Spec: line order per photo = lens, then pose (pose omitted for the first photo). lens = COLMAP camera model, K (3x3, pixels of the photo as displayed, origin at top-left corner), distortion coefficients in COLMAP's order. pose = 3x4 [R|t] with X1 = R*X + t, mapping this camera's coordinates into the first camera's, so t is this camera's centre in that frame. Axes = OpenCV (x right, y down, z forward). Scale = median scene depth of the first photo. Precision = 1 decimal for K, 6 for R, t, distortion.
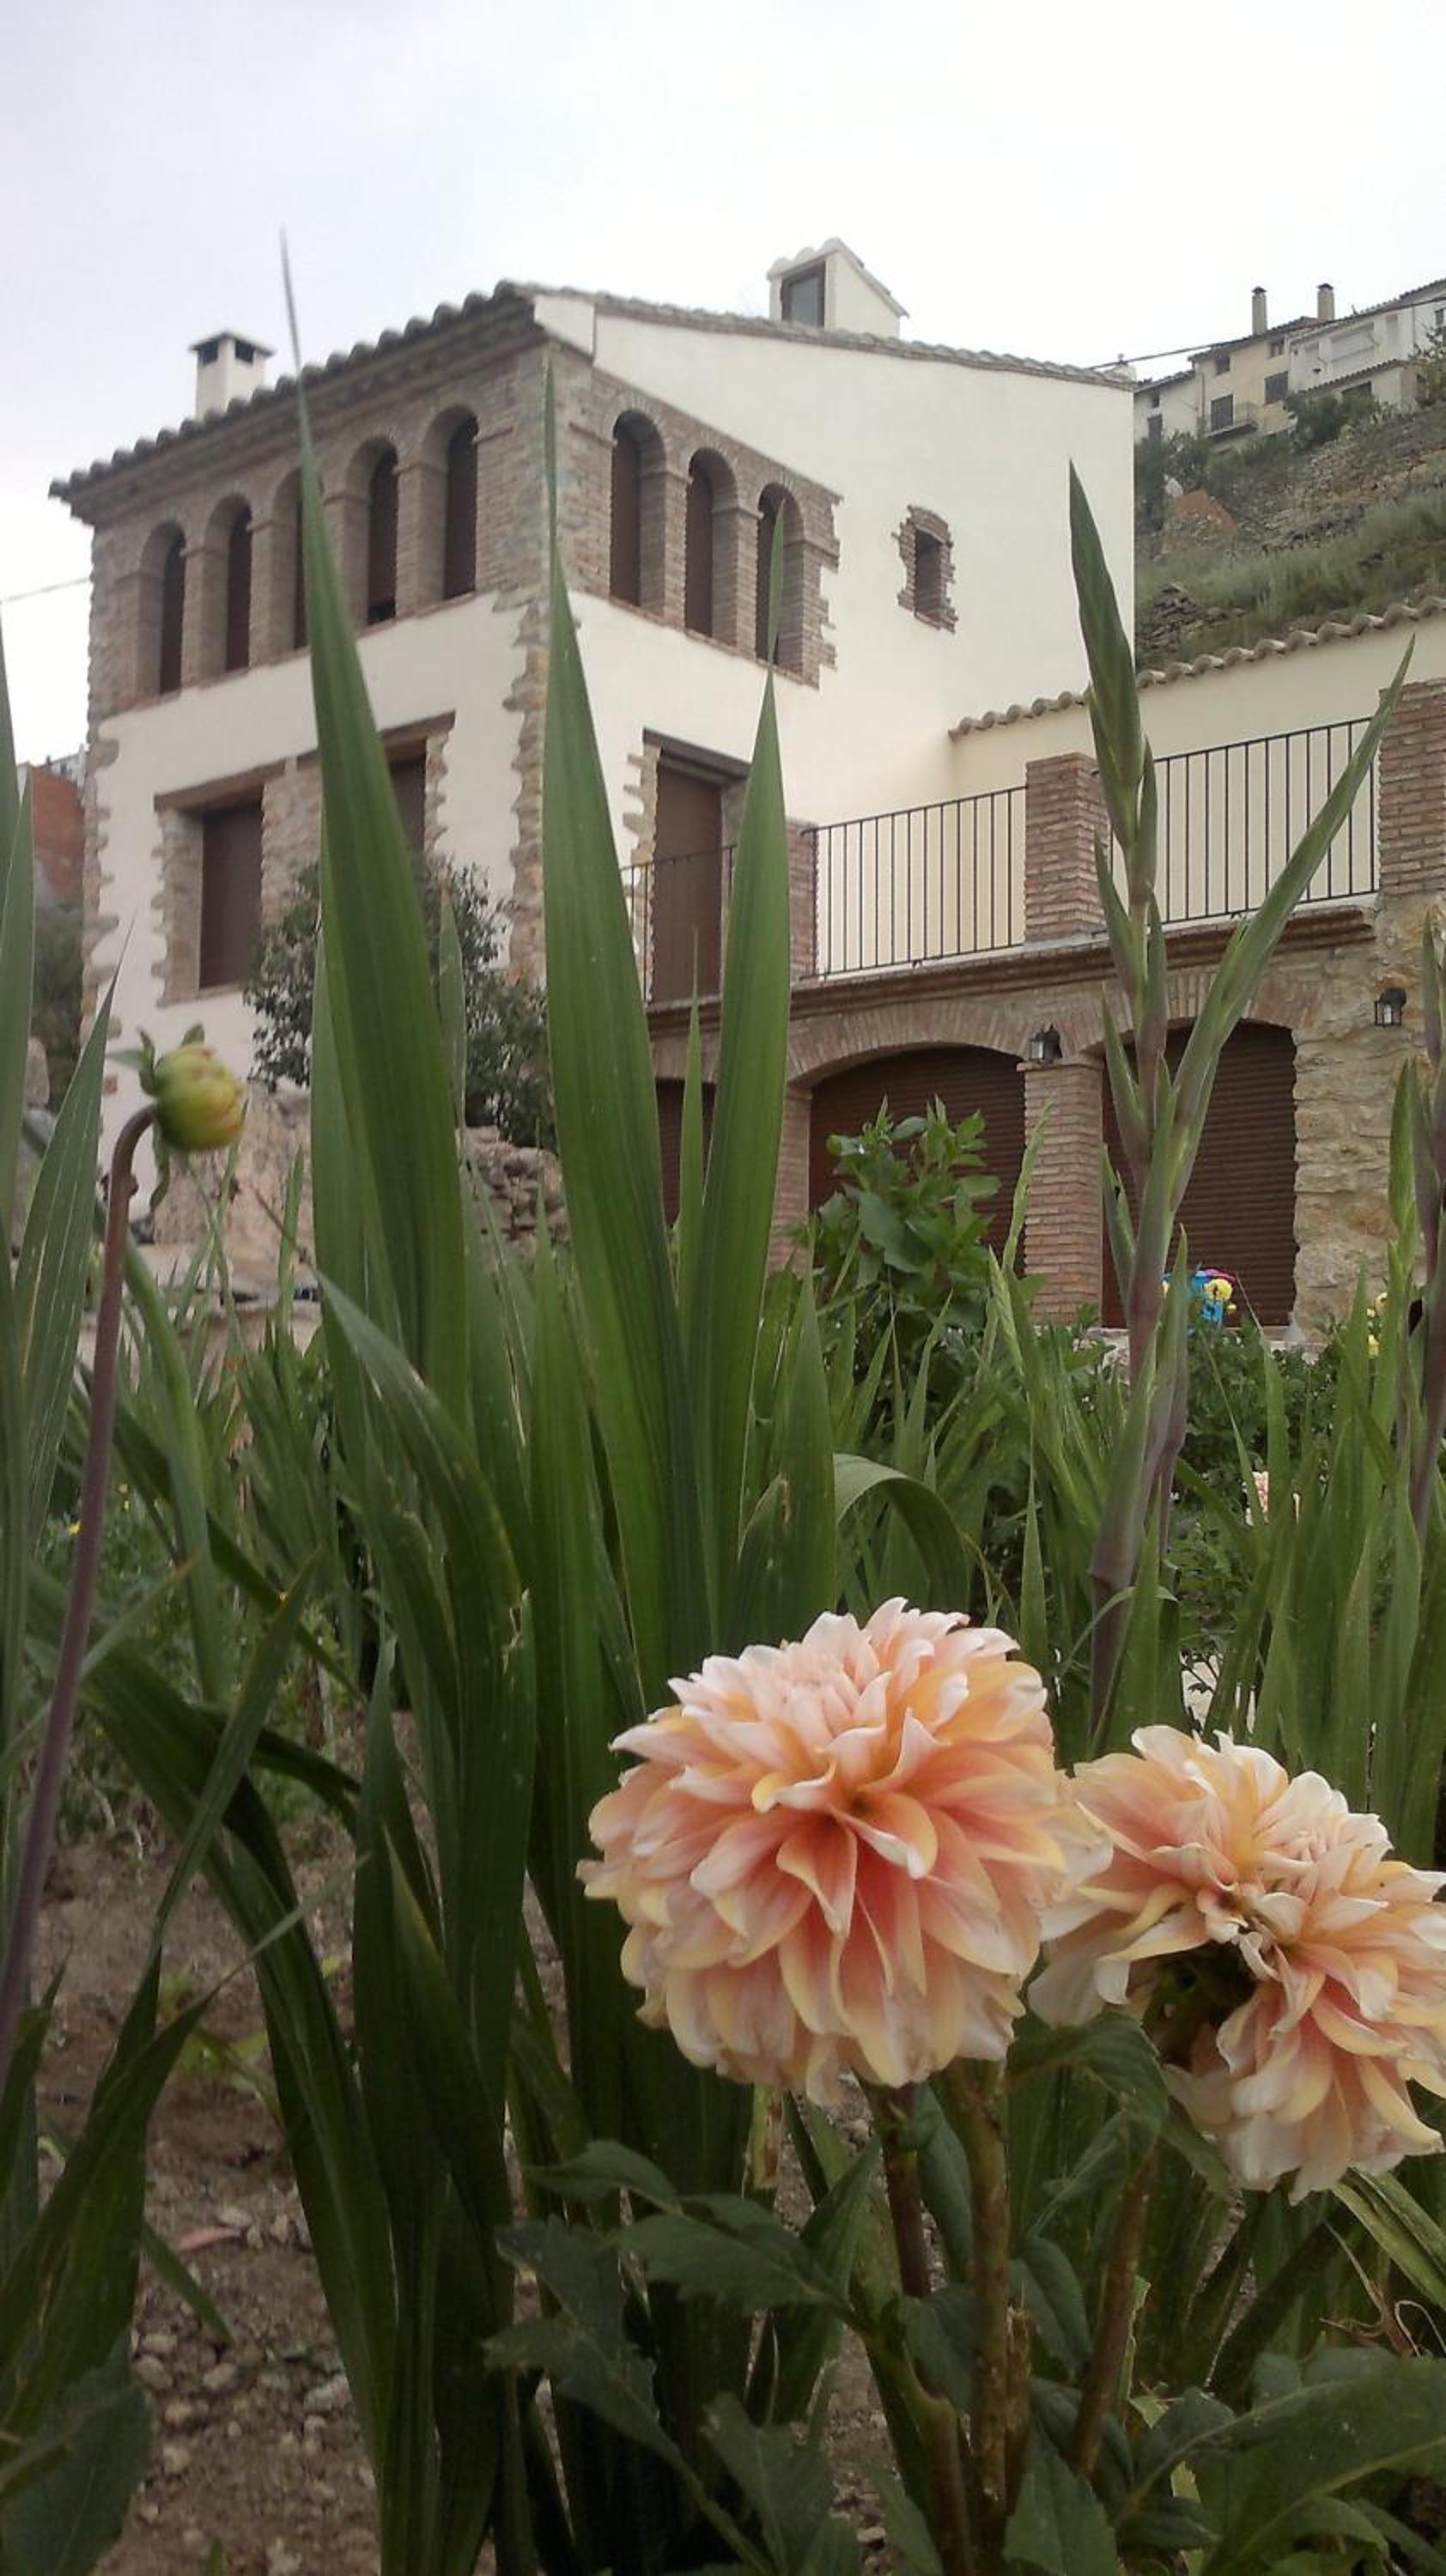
lens RADIAL K [[2529.7, 0, 723.0], [0, 2529.7, 1288.0], [0, 0, 1]] dist [-0.022351, 0.001104]
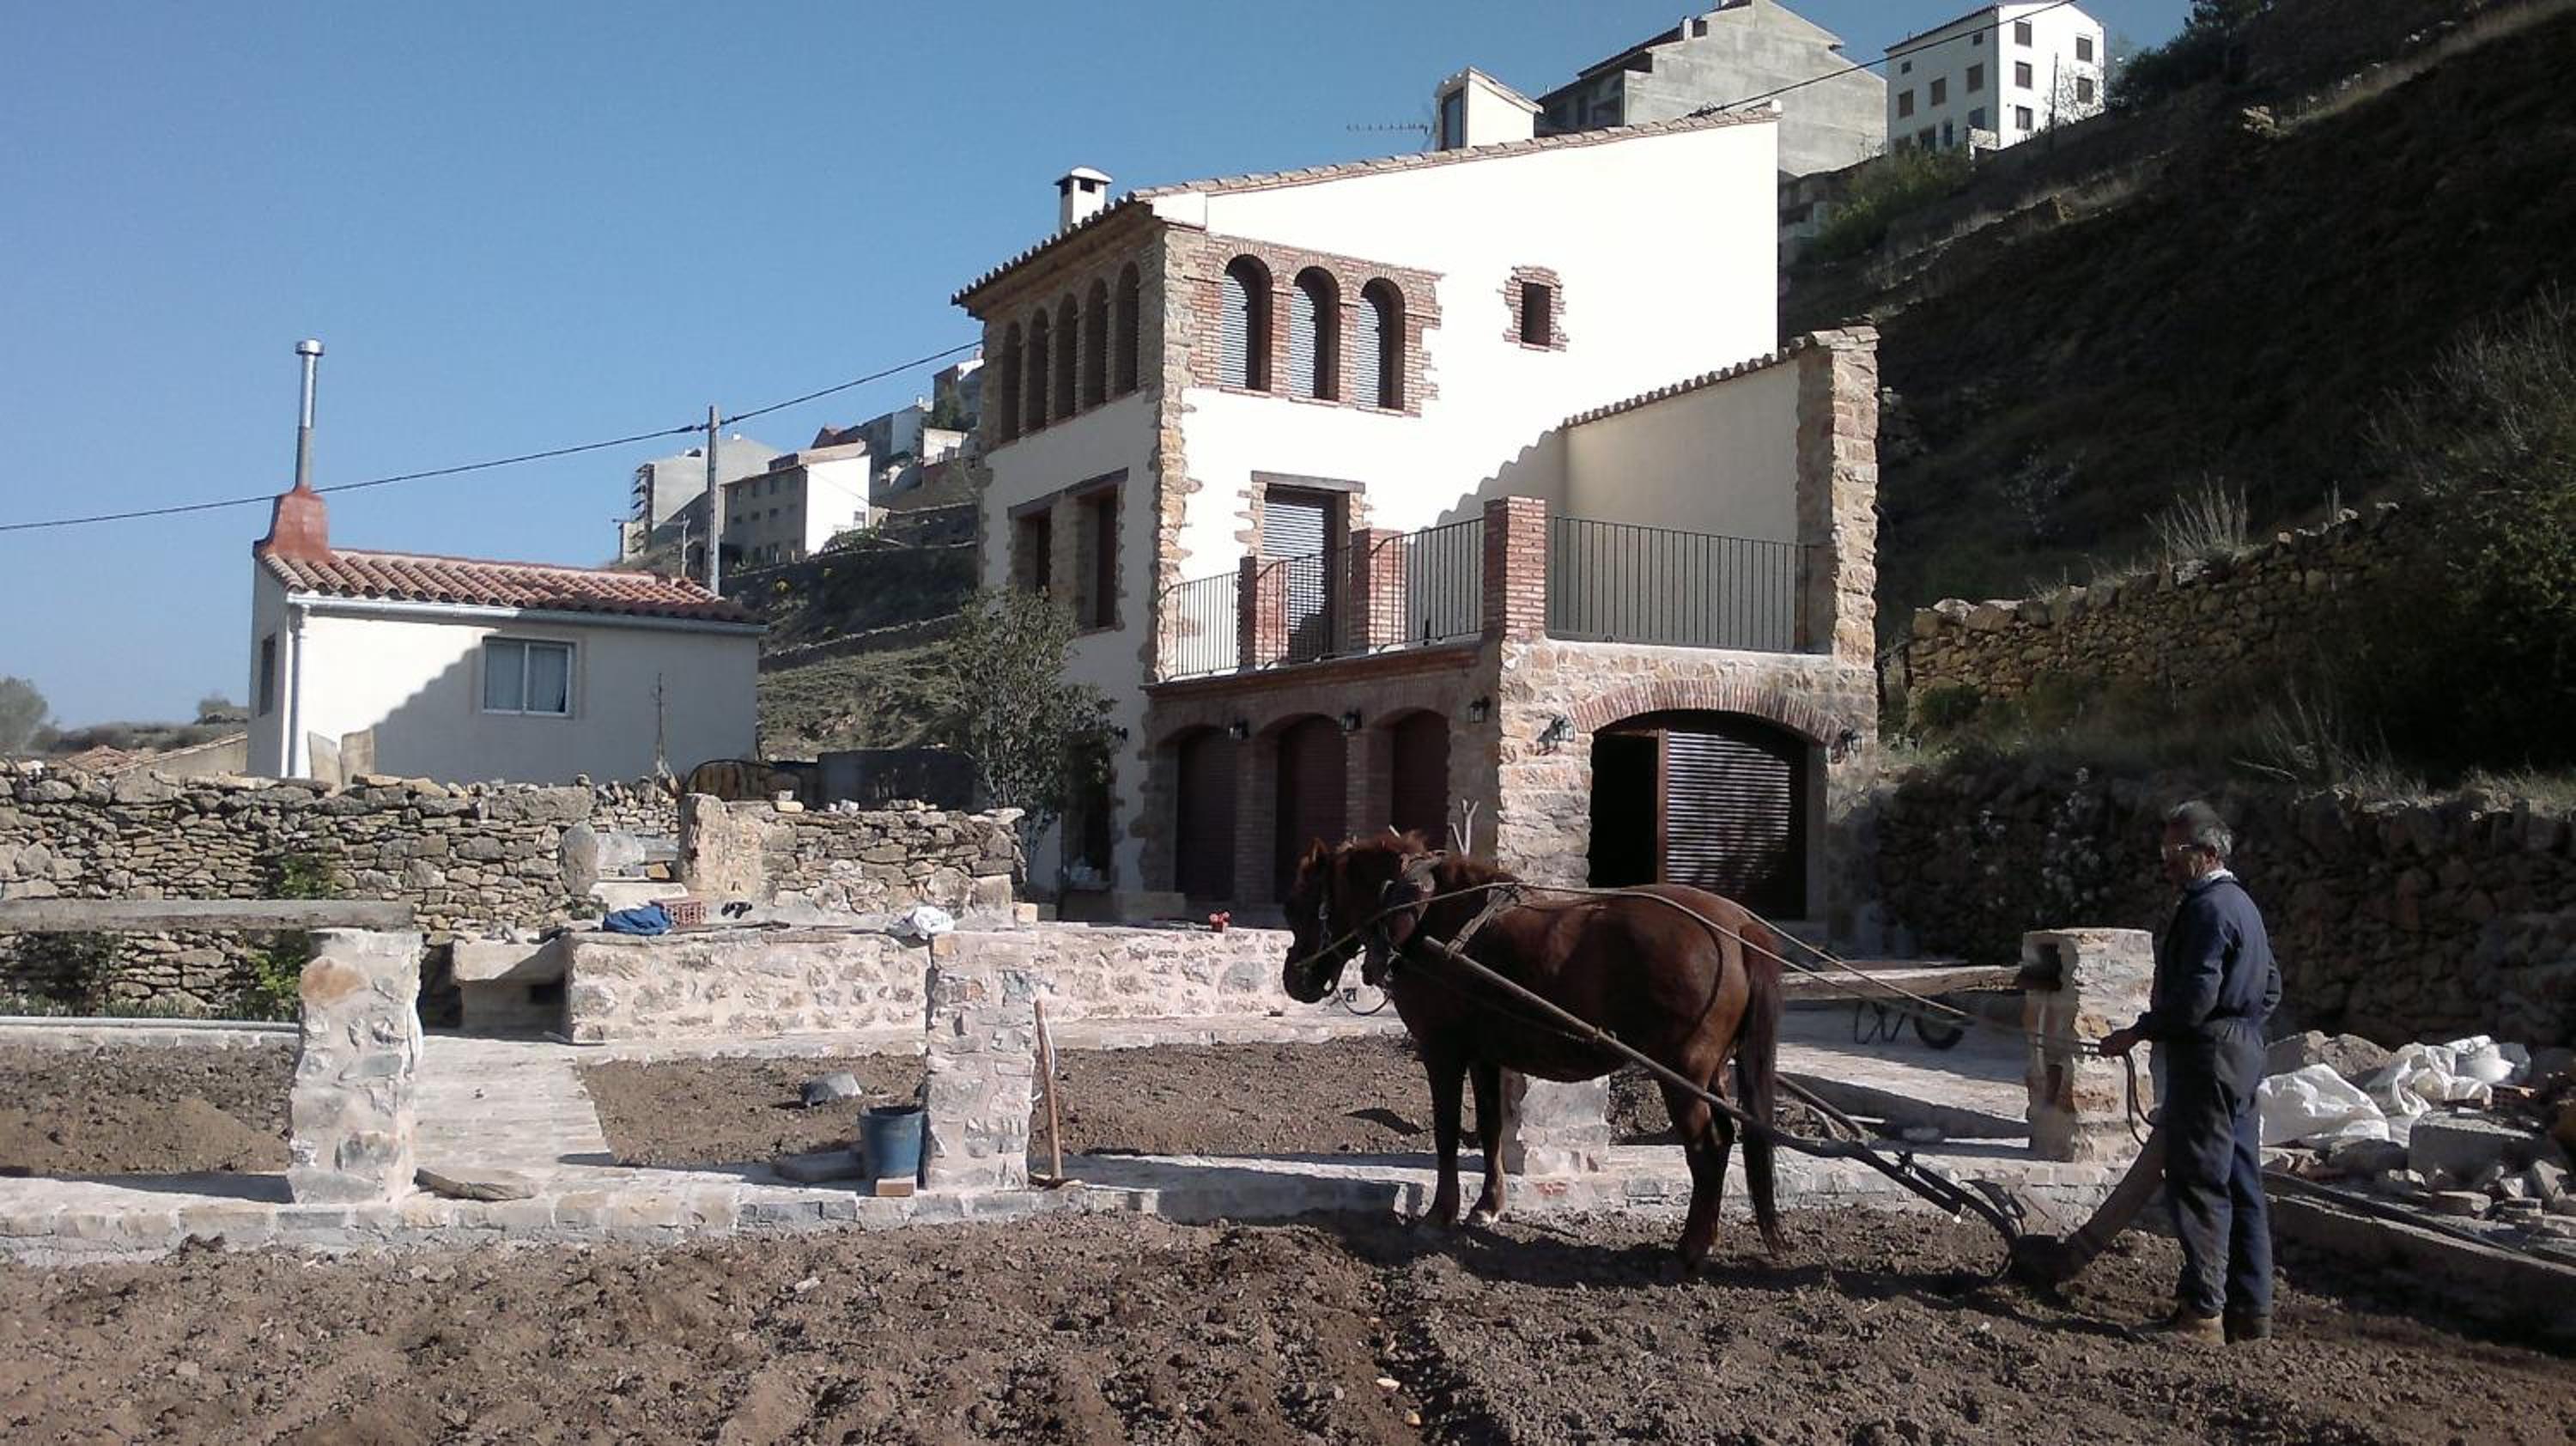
lens RADIAL K [[2529.7, 0, 1250.8], [0, 2529.7, 722.3], [0, 0, 1]] dist [-0.022351, 0.001104]
pose [[0.928527, -0.009112, -0.371153, 0.498391], [0.009657, 0.999953, -0.000388, -0.073301], [0.371140, -0.003224, 0.928571, -0.355281]]
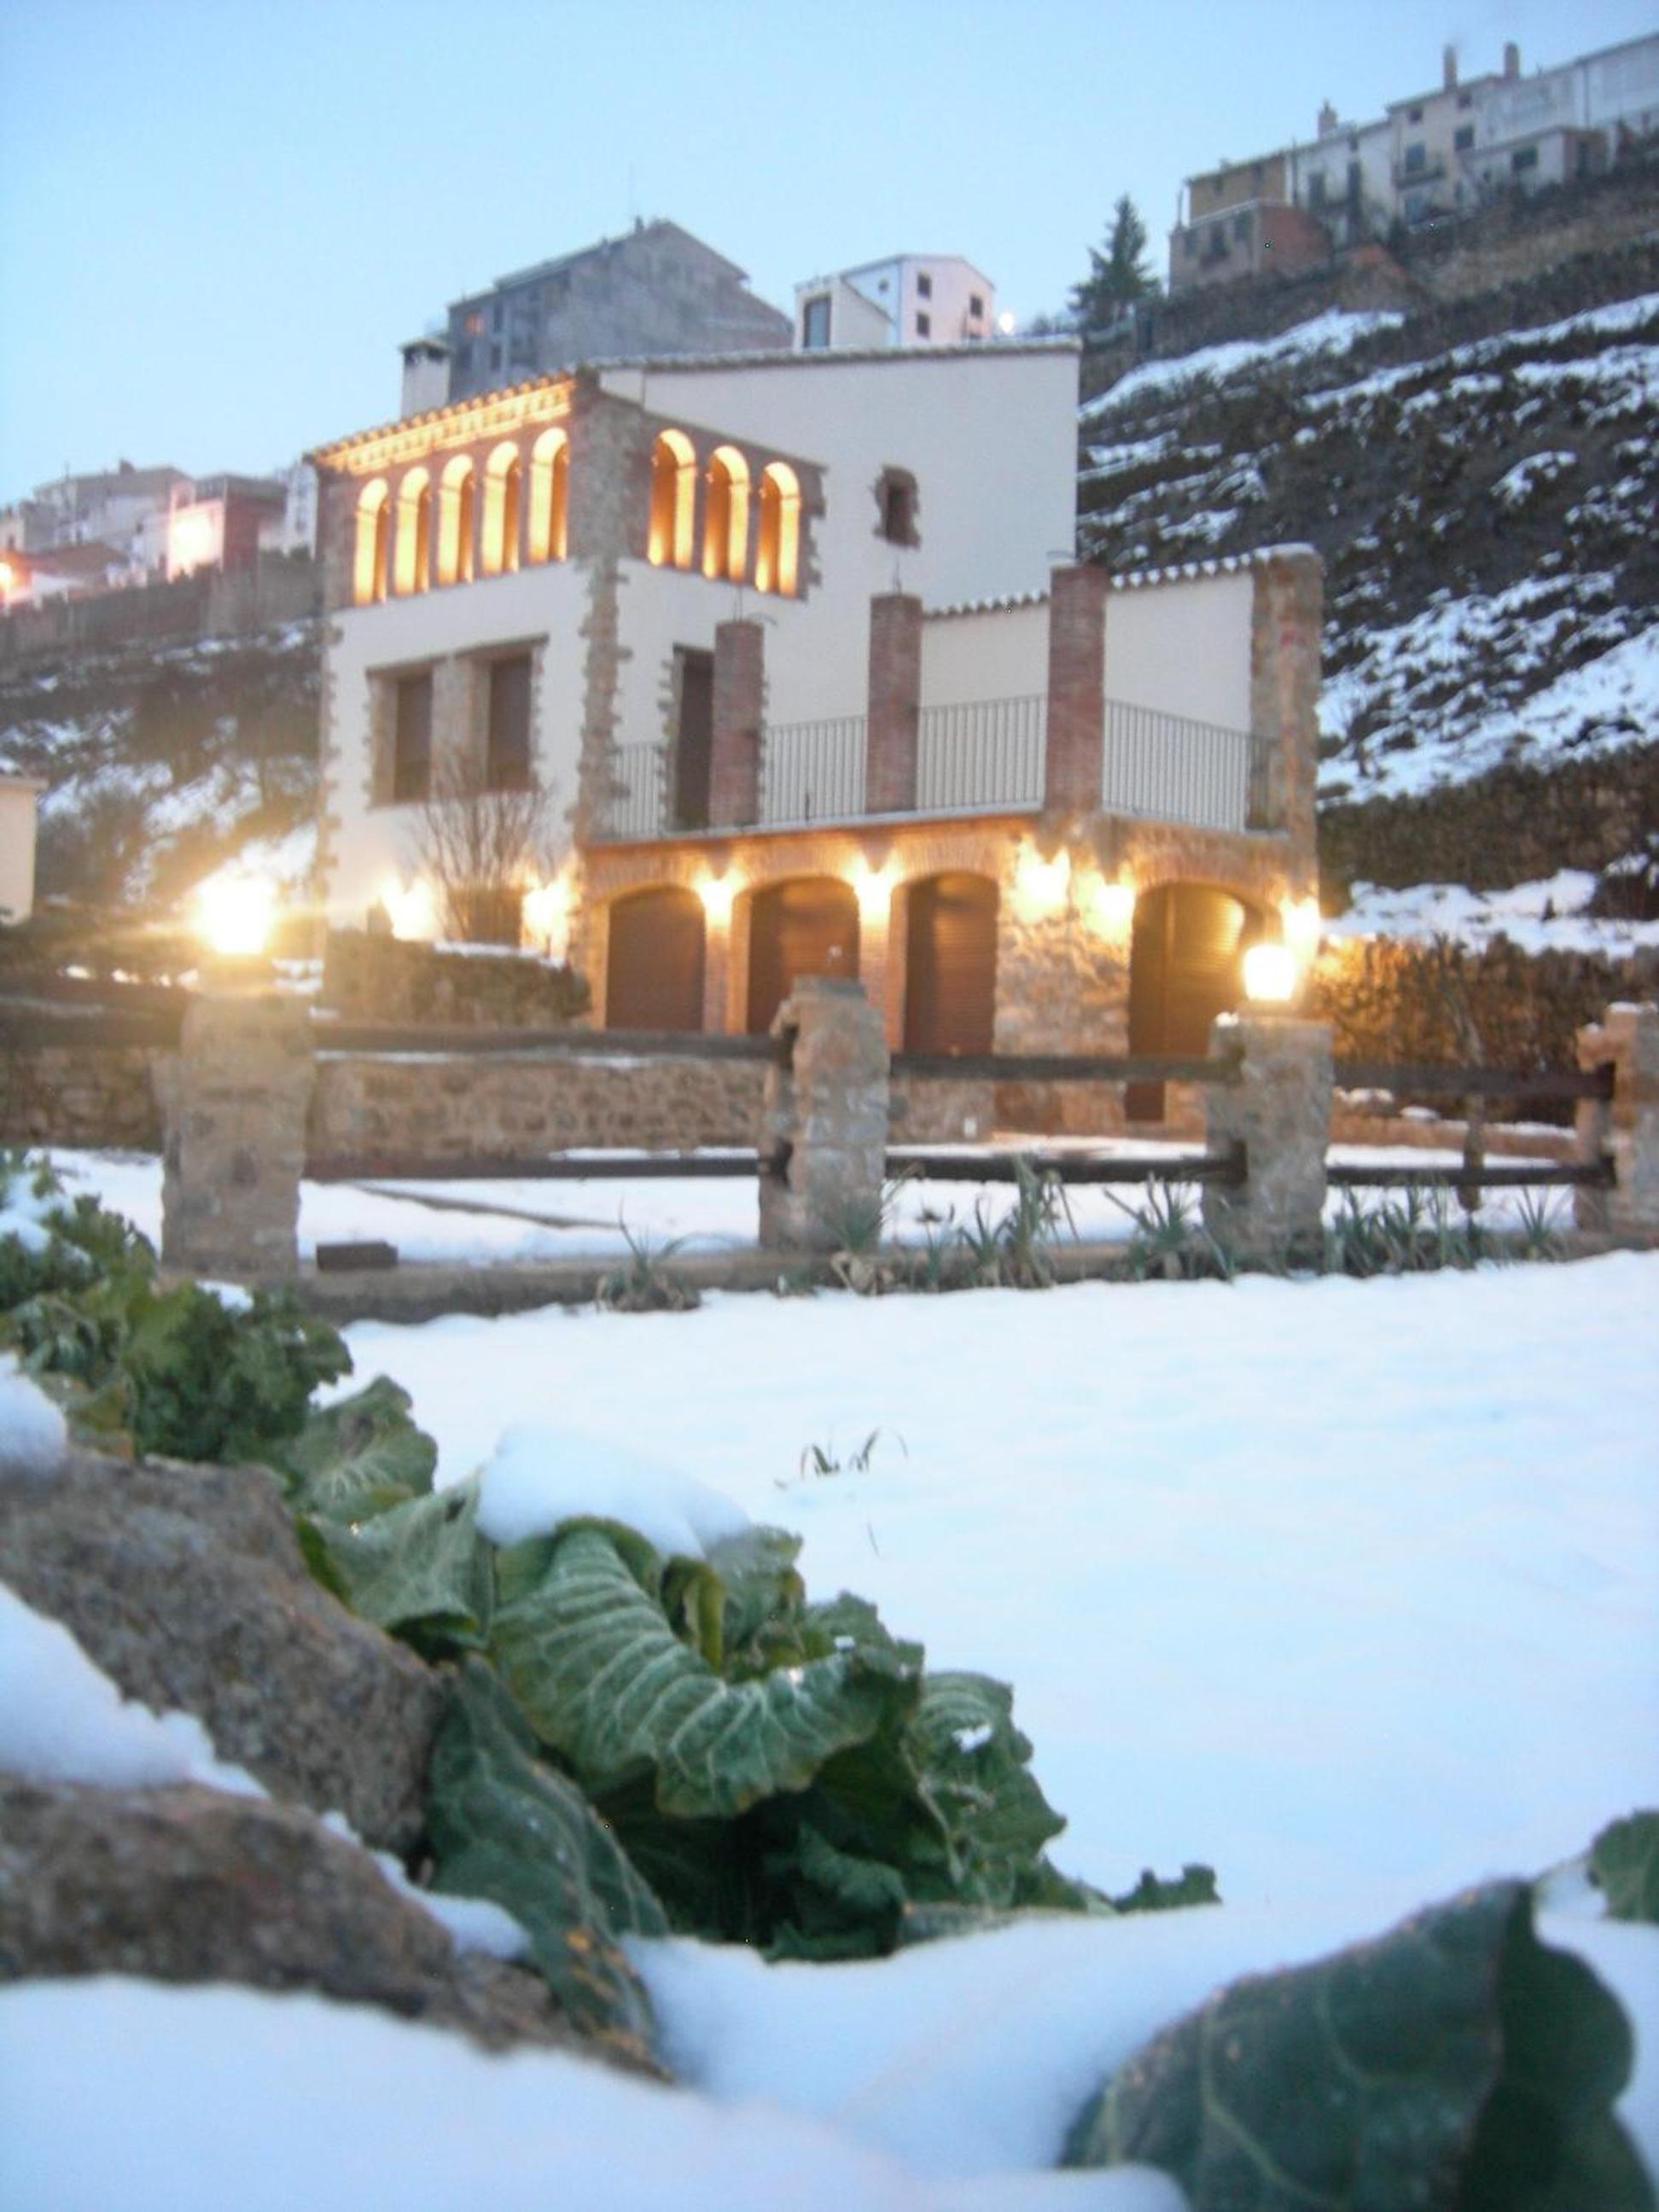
lens RADIAL K [[2507.4, 0, 829.5], [0, 2507.4, 1172.5], [0, 0, 1]] dist [-0.184794, 0.019165]
pose [[0.997474, 0.025856, -0.066152, 0.165880], [-0.019477, 0.995256, 0.095323, -0.046922], [0.068303, -0.093793, 0.993246, -0.499597]]
